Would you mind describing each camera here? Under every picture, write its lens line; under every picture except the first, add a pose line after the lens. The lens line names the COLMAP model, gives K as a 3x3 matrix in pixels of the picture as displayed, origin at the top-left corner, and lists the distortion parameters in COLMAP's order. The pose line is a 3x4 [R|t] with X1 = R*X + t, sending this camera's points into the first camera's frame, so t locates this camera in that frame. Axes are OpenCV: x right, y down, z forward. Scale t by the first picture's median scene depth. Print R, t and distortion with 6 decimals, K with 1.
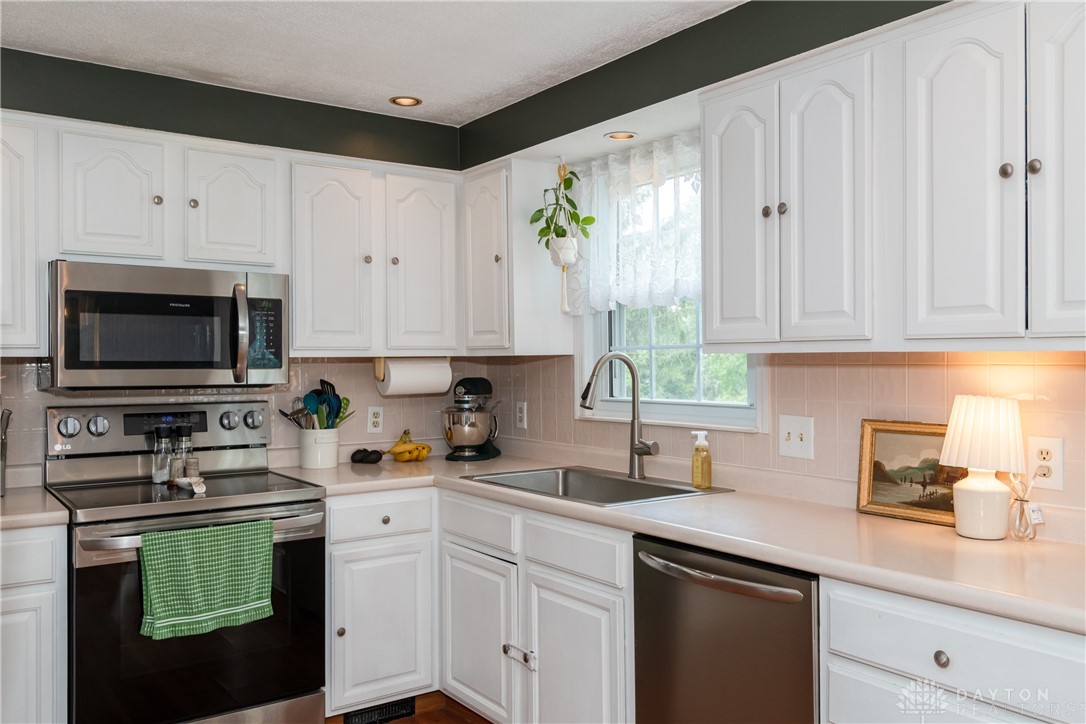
lens RADIAL K [[890.0, 0, 542.7], [0, 890.0, 356.7], [0, 0, 1]] dist [0.027167, -0.007912]
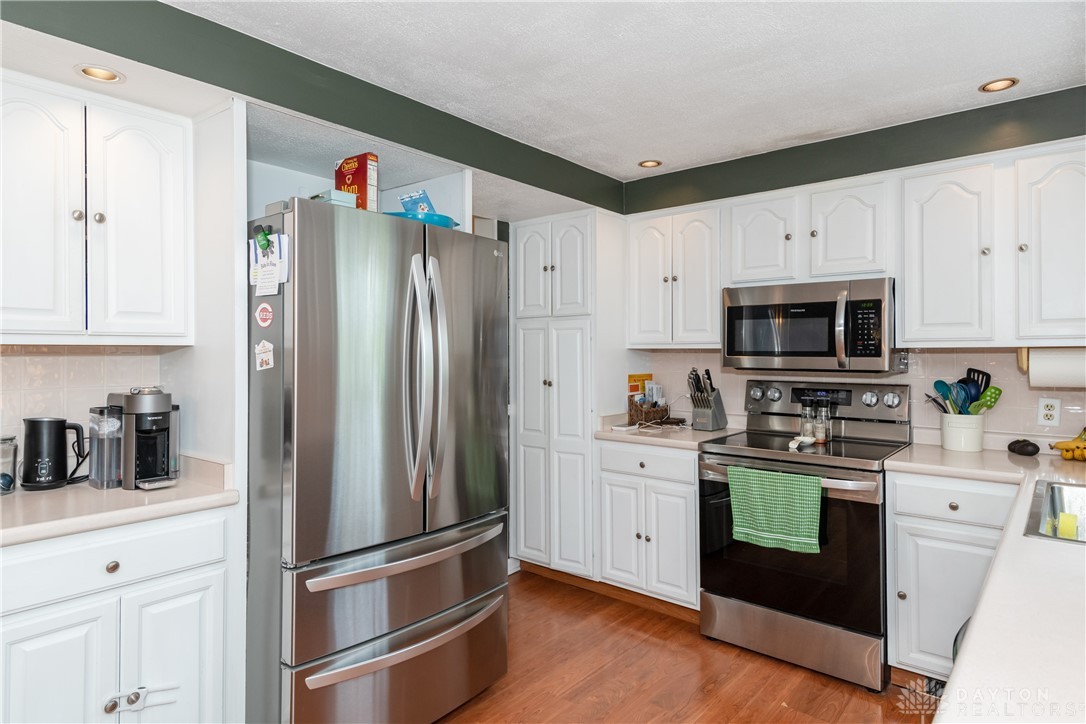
lens RADIAL K [[620.0, 0, 534.1], [0, 620.0, 350.0], [0, 0, 1]] dist [0.022527, -0.006073]
pose [[0.239483, -0.000972, -0.970900, 0.421531], [0.005438, 0.999985, 0.000341, 0.000353], [0.970885, -0.005361, 0.239485, 0.371471]]
